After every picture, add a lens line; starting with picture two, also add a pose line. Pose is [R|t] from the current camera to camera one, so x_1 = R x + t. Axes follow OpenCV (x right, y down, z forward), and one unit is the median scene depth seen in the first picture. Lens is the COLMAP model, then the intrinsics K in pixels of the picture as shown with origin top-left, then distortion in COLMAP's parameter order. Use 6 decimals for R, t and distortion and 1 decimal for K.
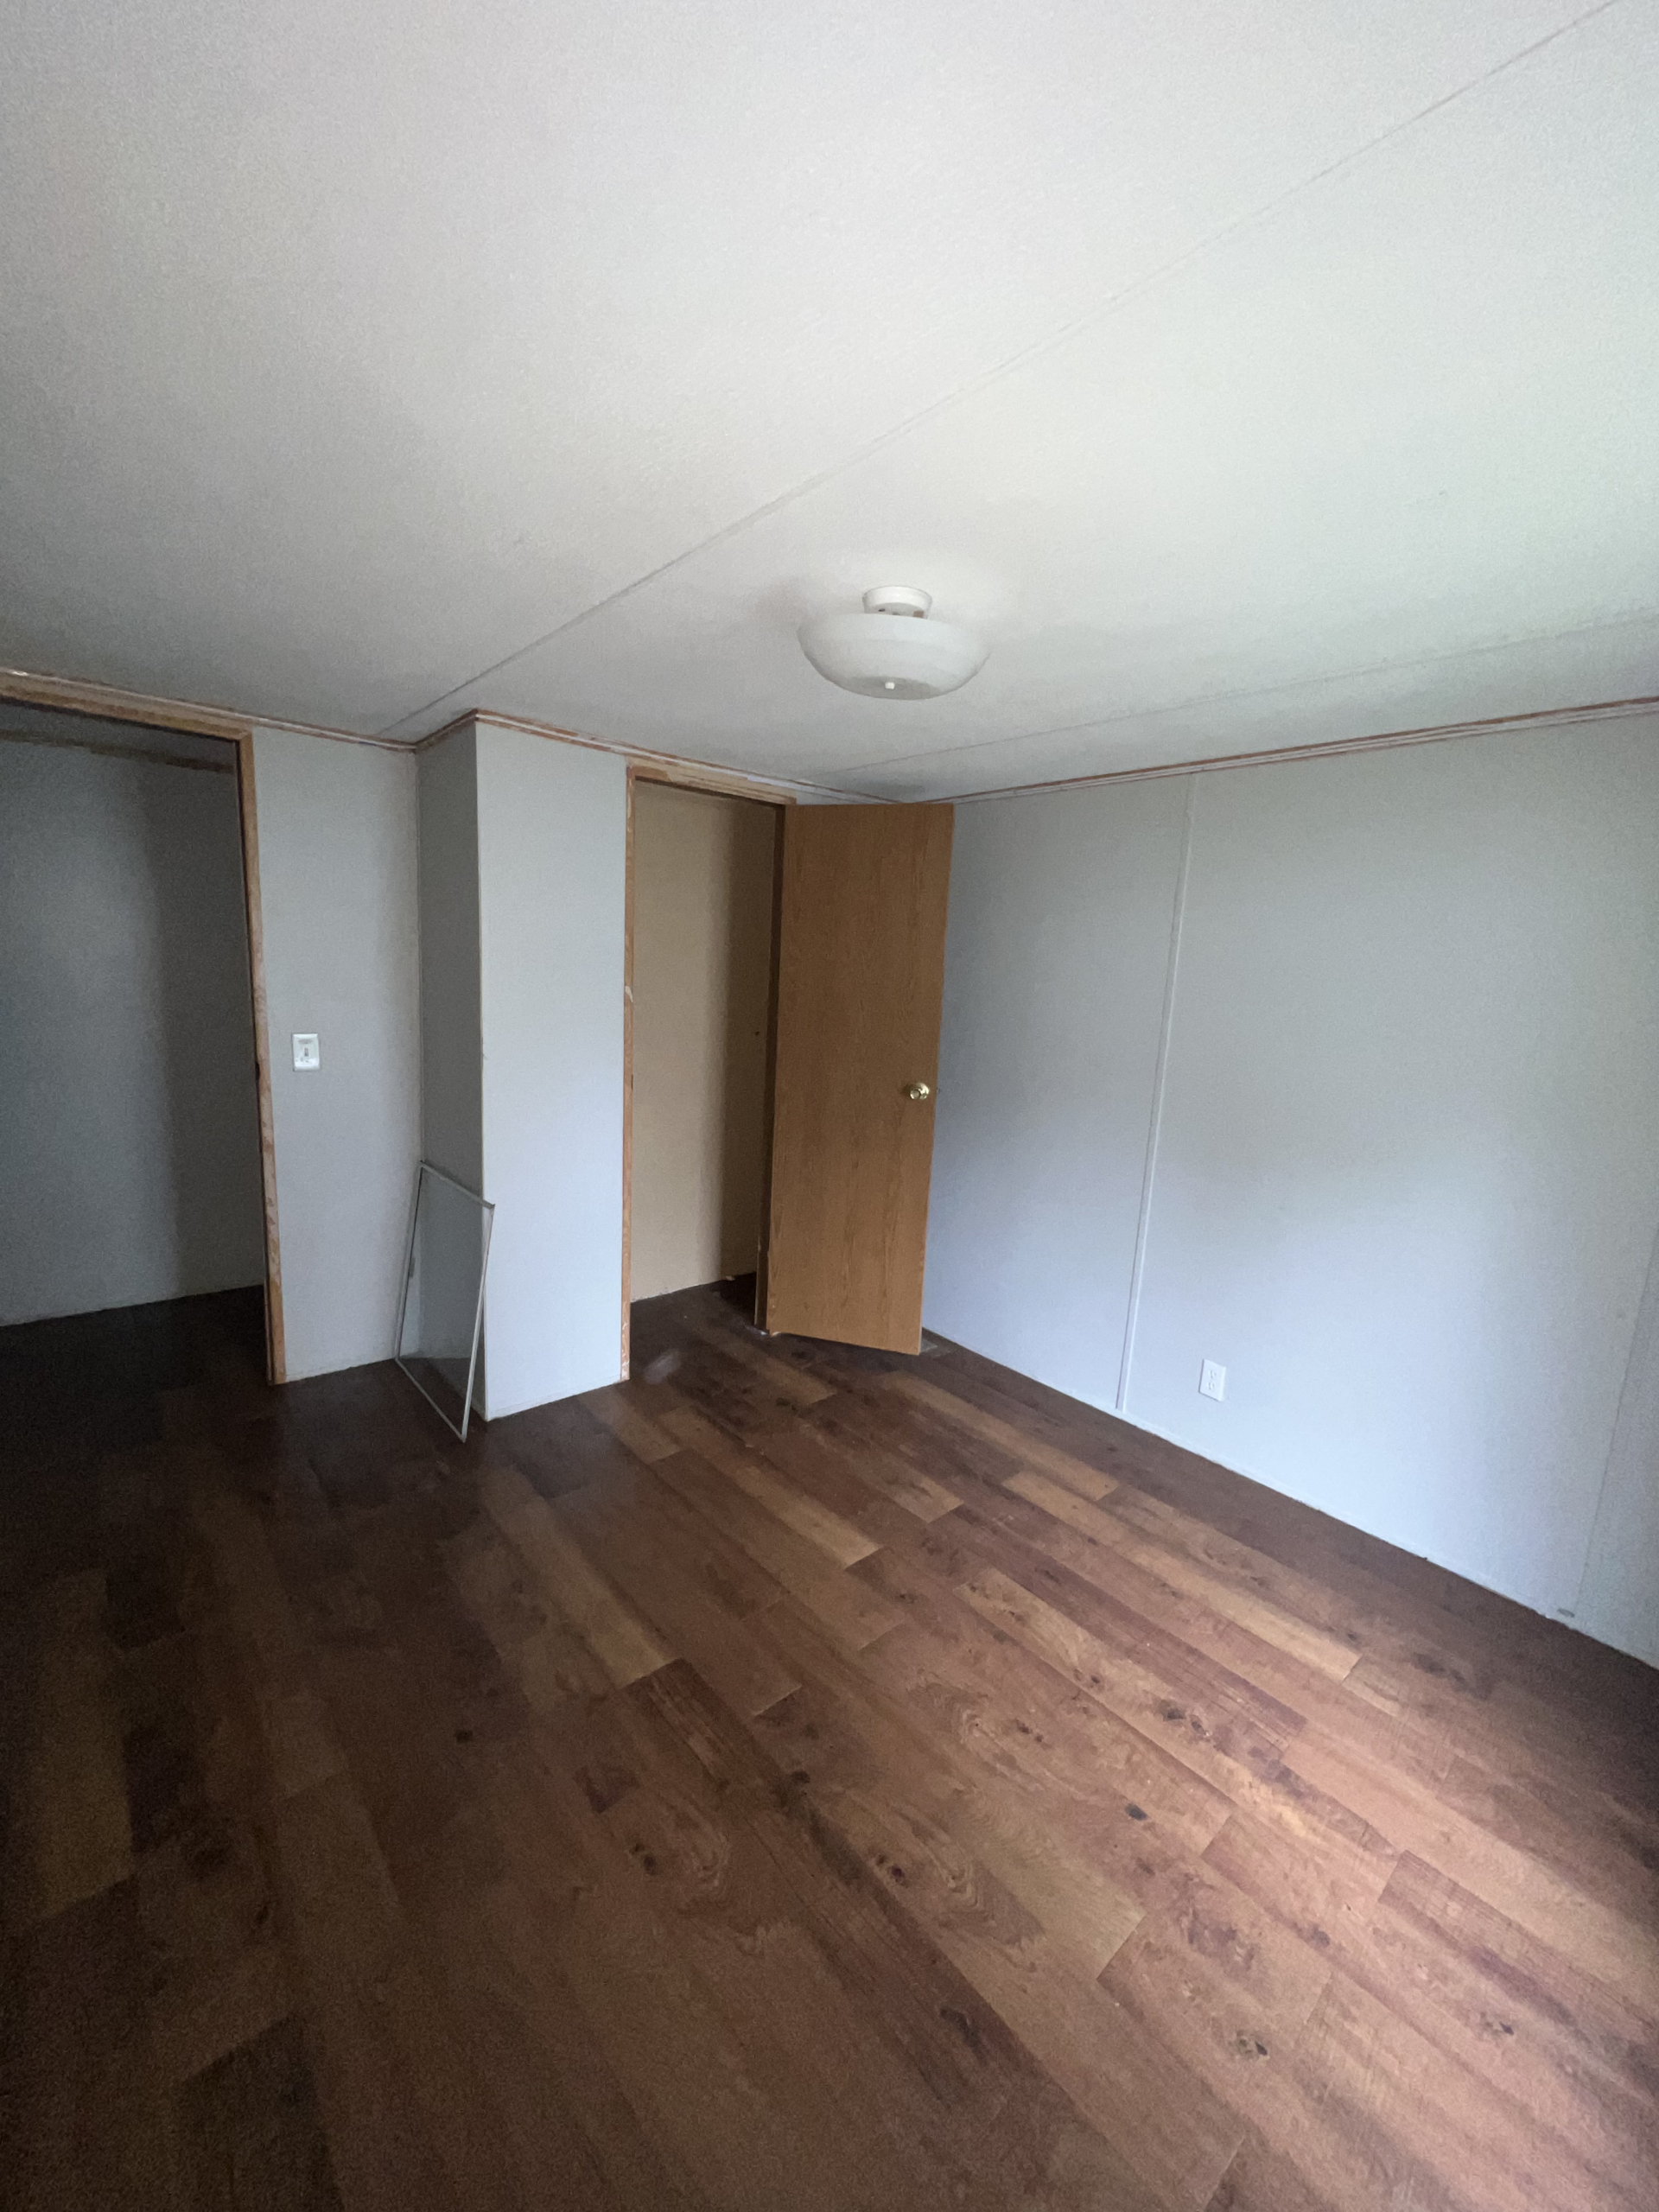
lens RADIAL K [[881.7, 0, 826.3], [0, 881.7, 1105.6], [0, 0, 1]] dist [0.000152, 0.000363]
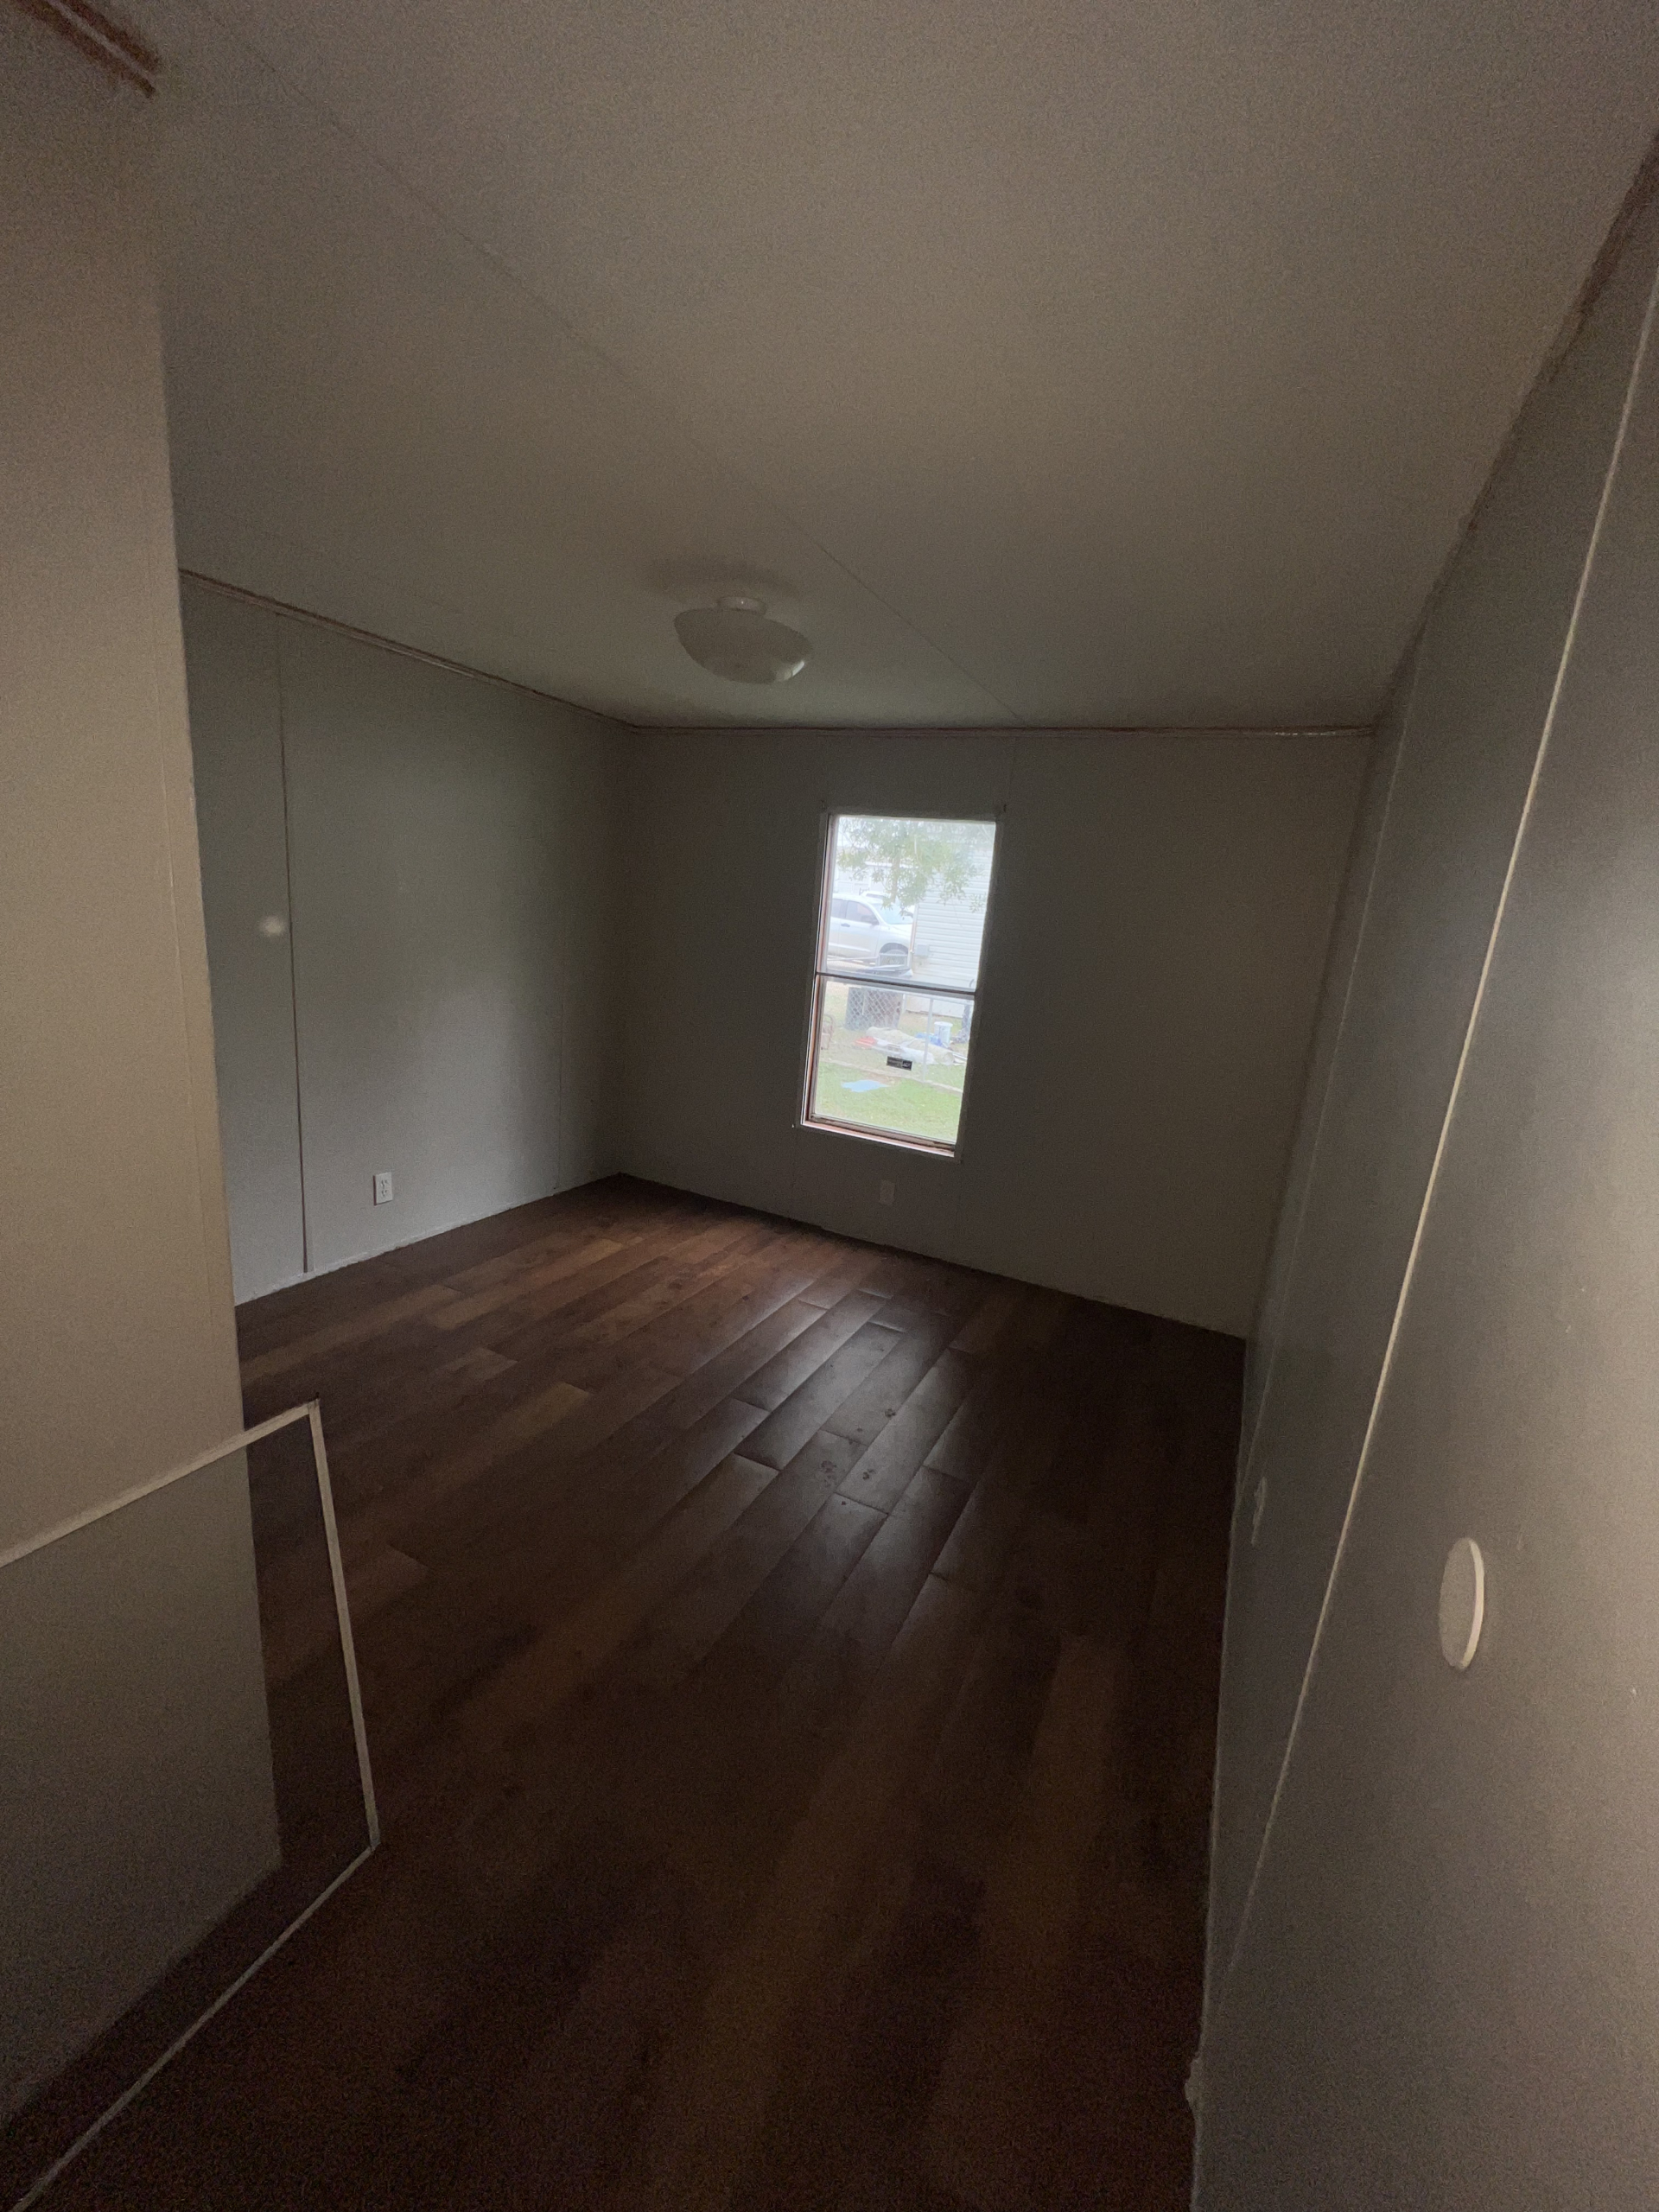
lens RADIAL K [[881.7, 0, 823.6], [0, 881.7, 1105.6], [0, 0, 1]] dist [0.000152, 0.000363]
pose [[-0.374109, -0.294399, 0.879416, -1.058453], [0.033622, 0.943346, 0.330103, -0.220062], [-0.926775, 0.153063, -0.343016, 1.122160]]
